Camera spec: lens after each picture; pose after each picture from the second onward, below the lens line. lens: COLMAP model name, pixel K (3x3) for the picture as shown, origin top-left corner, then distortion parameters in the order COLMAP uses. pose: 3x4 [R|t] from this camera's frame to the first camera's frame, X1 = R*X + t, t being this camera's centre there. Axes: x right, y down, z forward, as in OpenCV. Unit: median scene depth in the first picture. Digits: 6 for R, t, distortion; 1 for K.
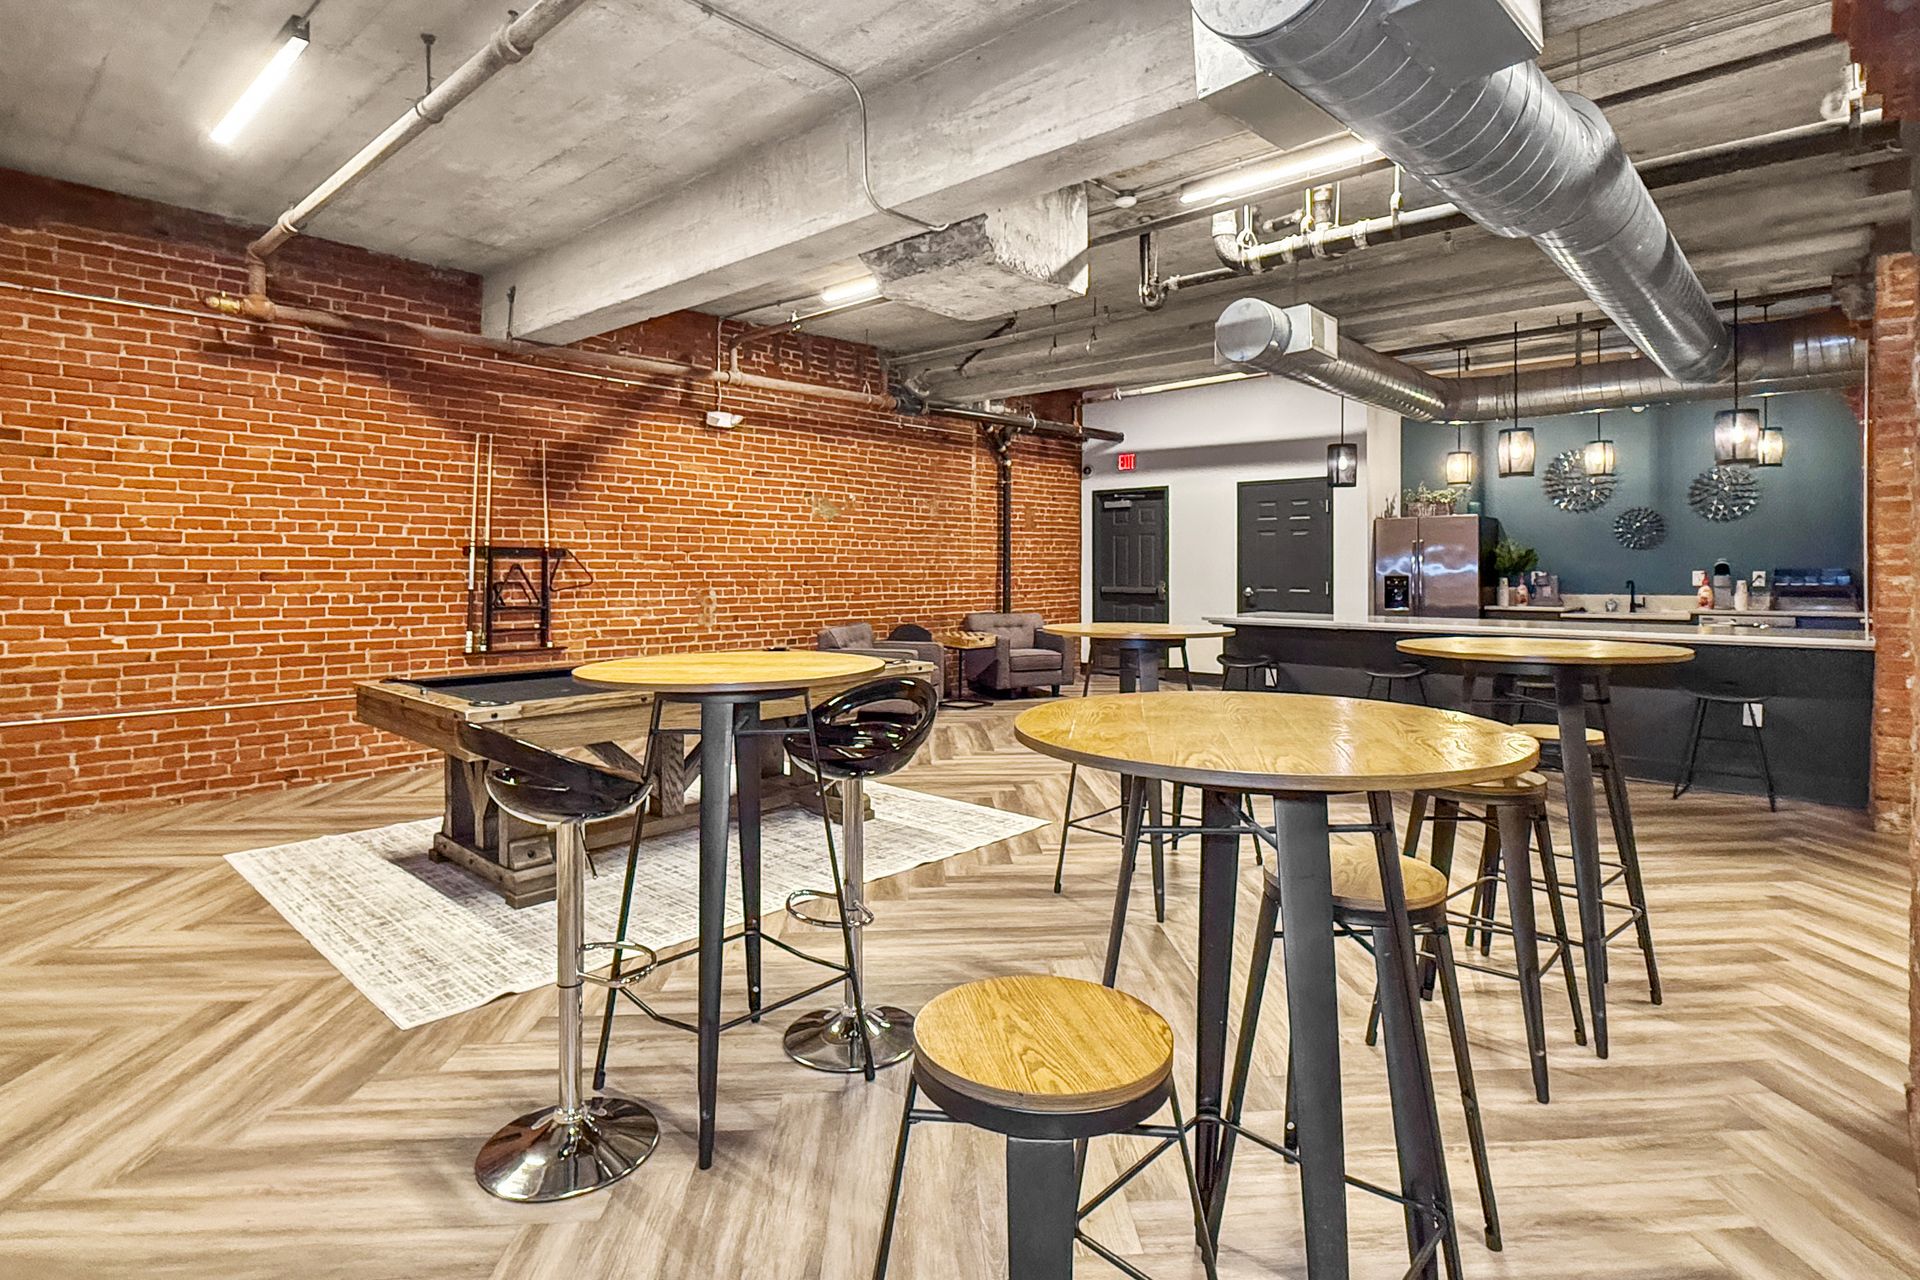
lens RADIAL K [[971.5, 0, 958.2], [0, 971.5, 578.8], [0, 0, 1]] dist [0.004676, 0.000468]
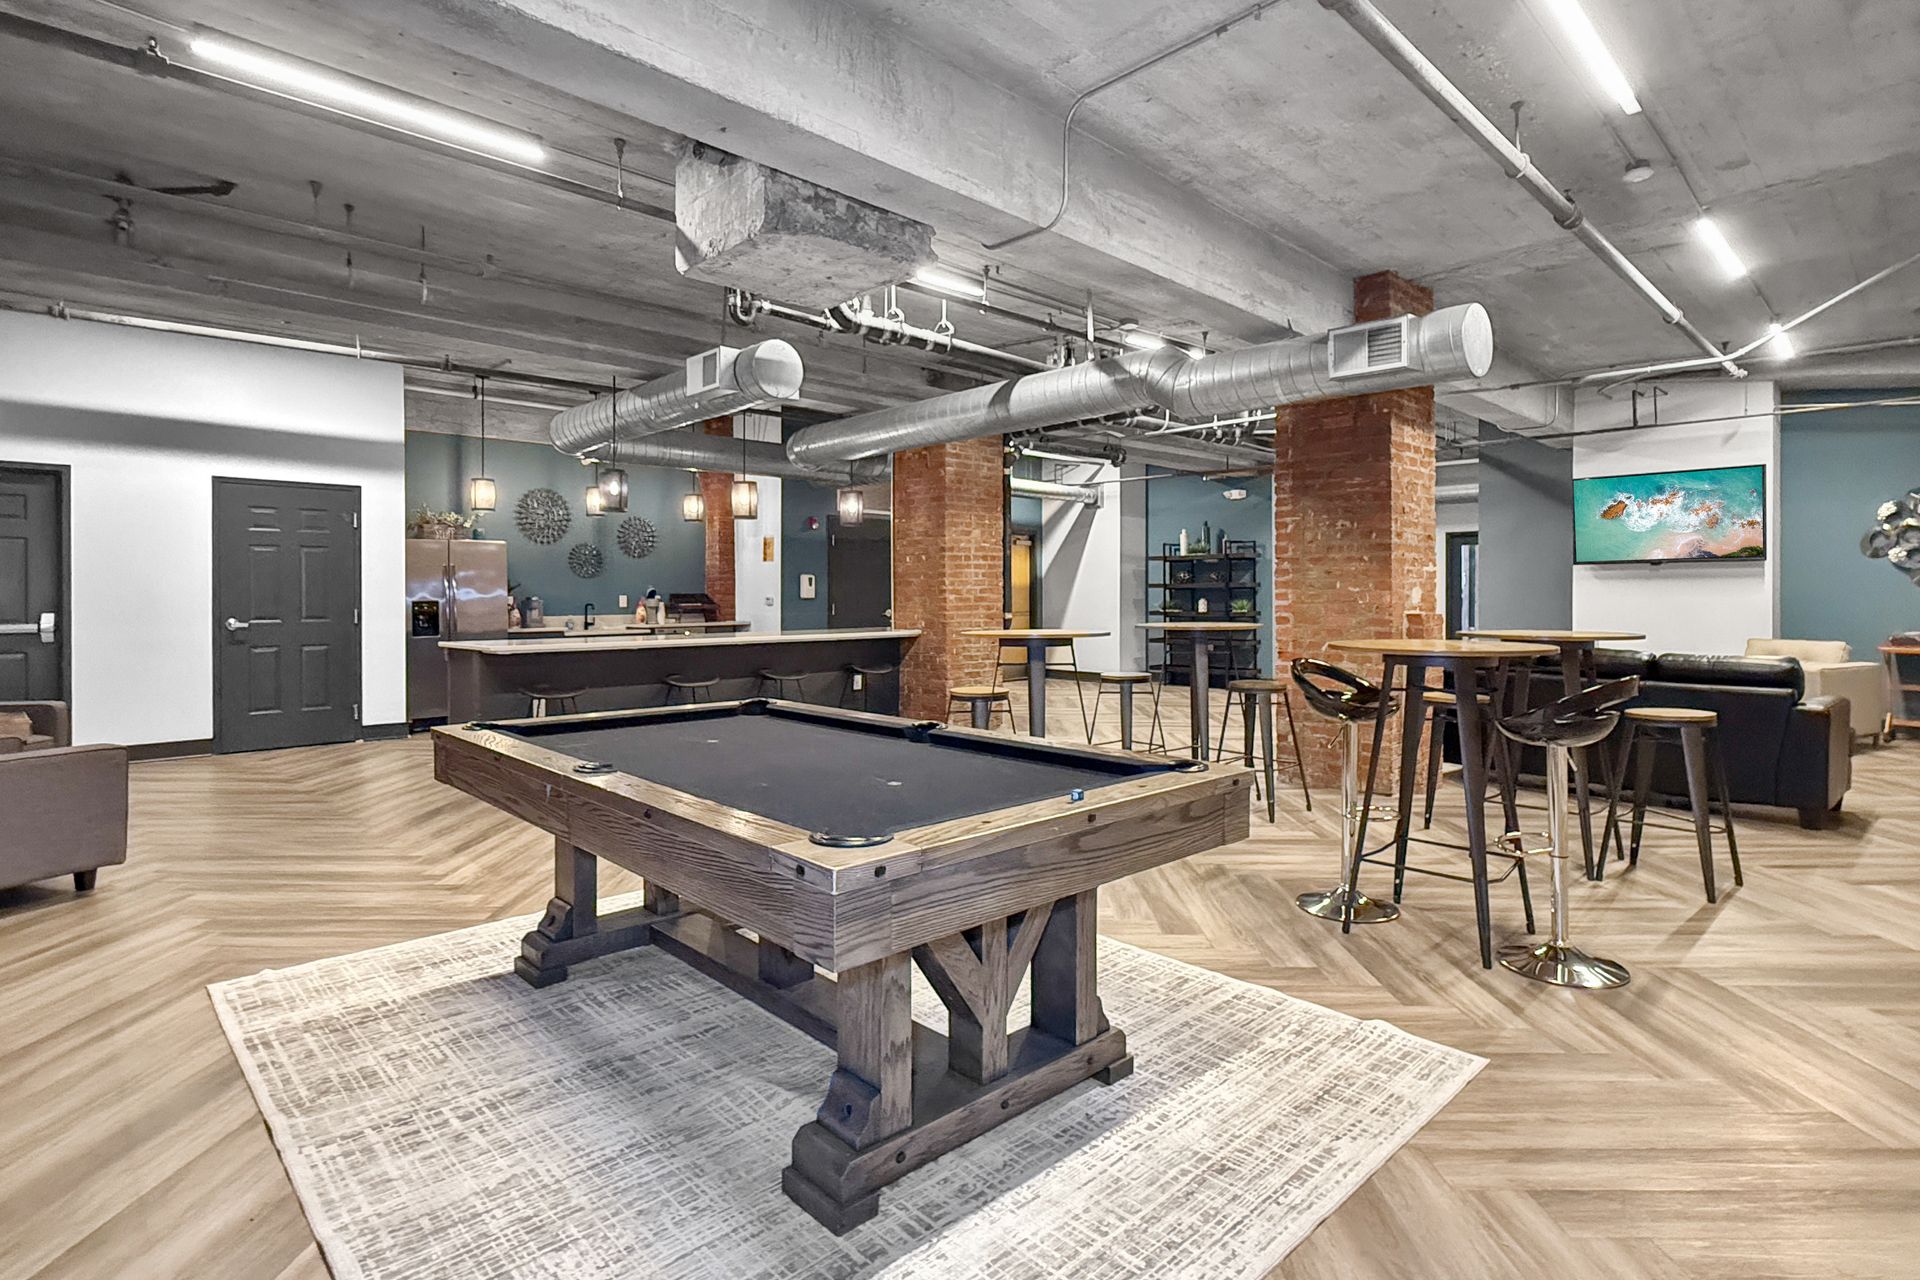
lens RADIAL K [[969.1, 0, 965.2], [0, 969.1, 594.9], [0, 0, 1]] dist [0.002211, 0.000184]
pose [[0.063328, 0.002161, 0.997990, -0.471608], [0.017067, 0.999849, -0.003248, 0.002828], [-0.997847, 0.017239, 0.063282, 0.441935]]
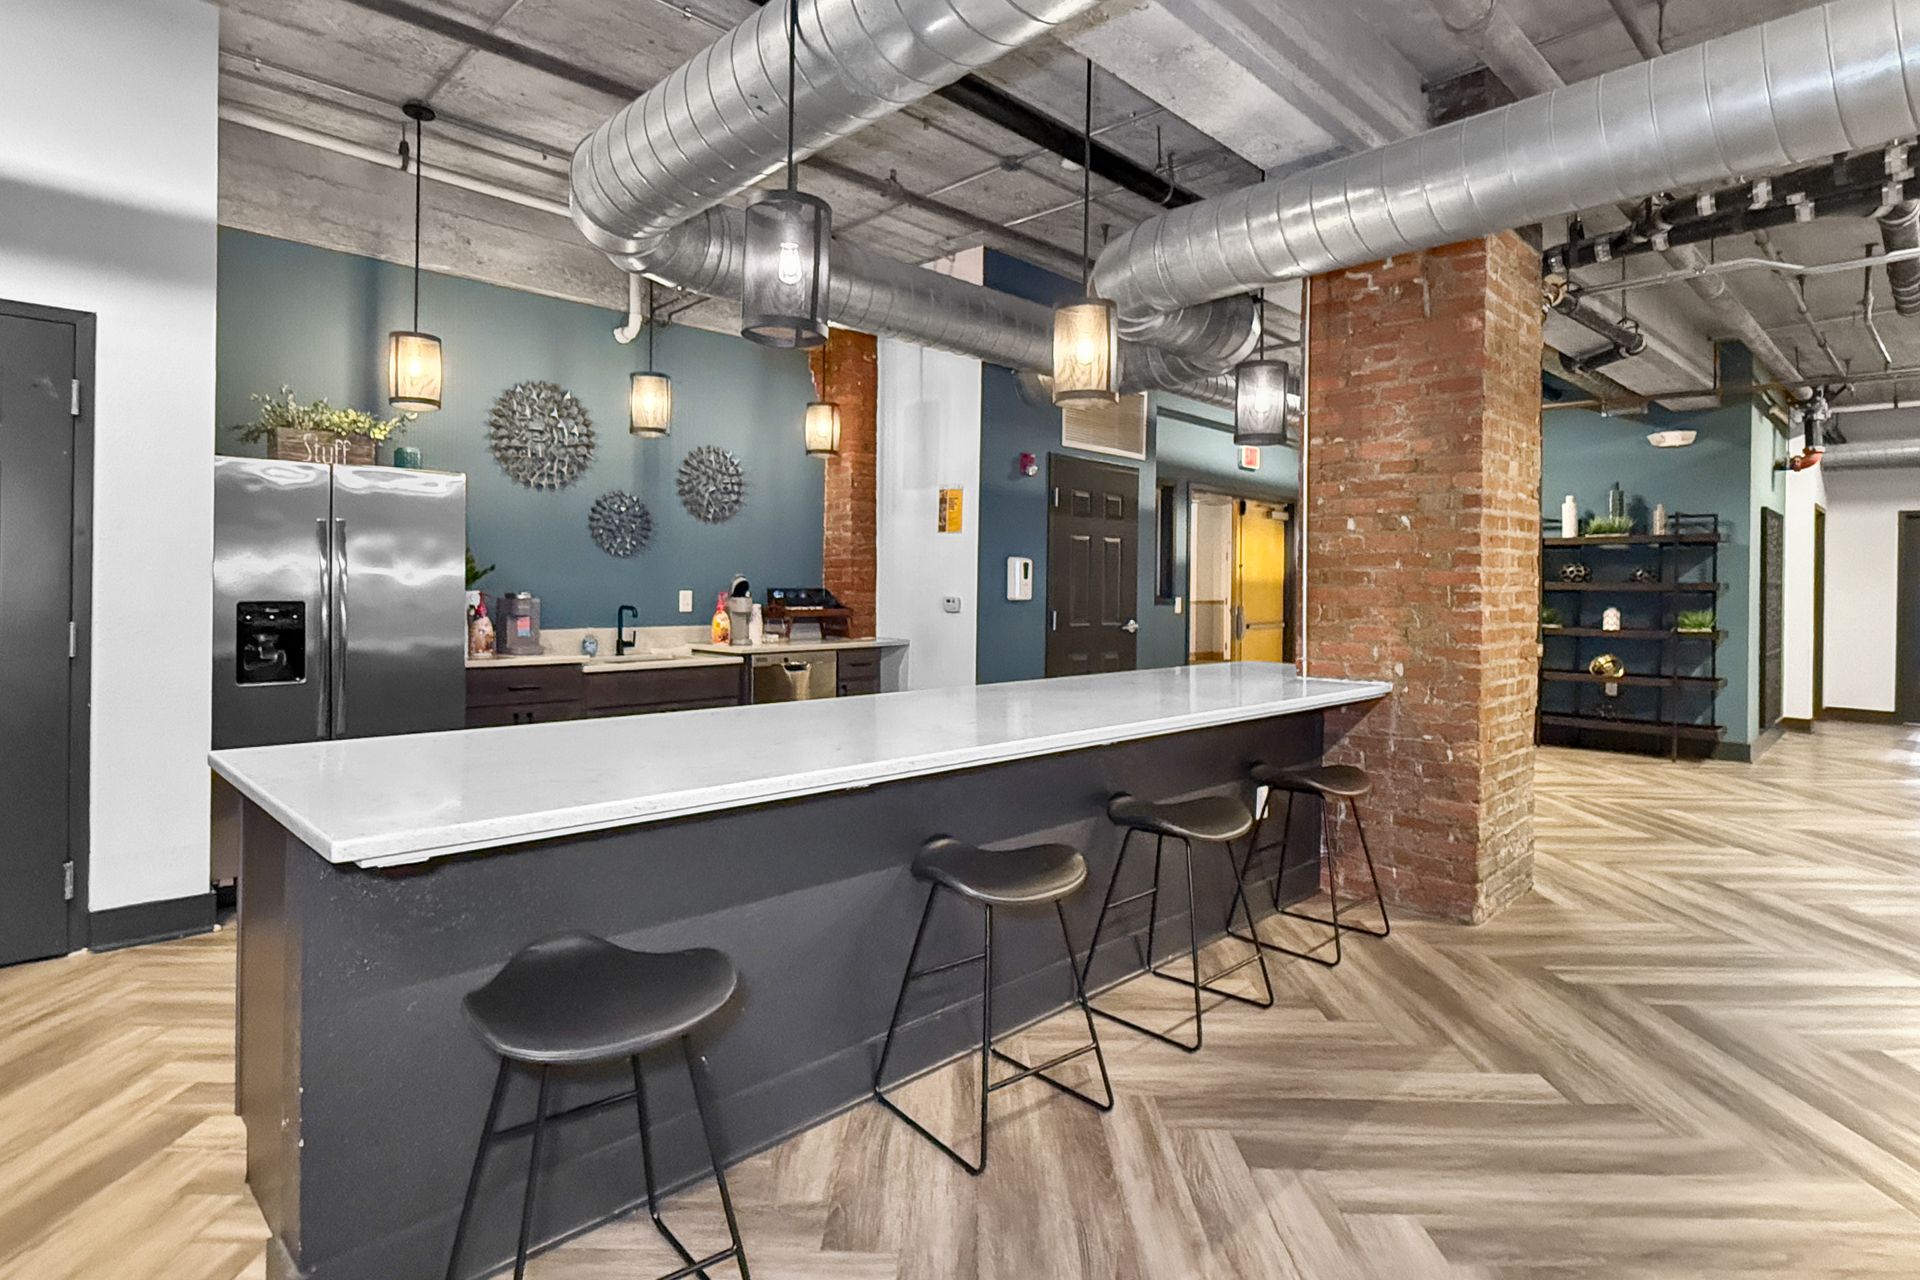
lens RADIAL K [[971.5, 0, 958.2], [0, 971.5, 578.8], [0, 0, 1]] dist [0.004676, 0.000468]
pose [[0.055133, 0.010701, 0.998422, 0.066760], [0.001234, 0.999941, -0.010785, -0.008260], [-0.998478, 0.001826, 0.055117, 0.726822]]
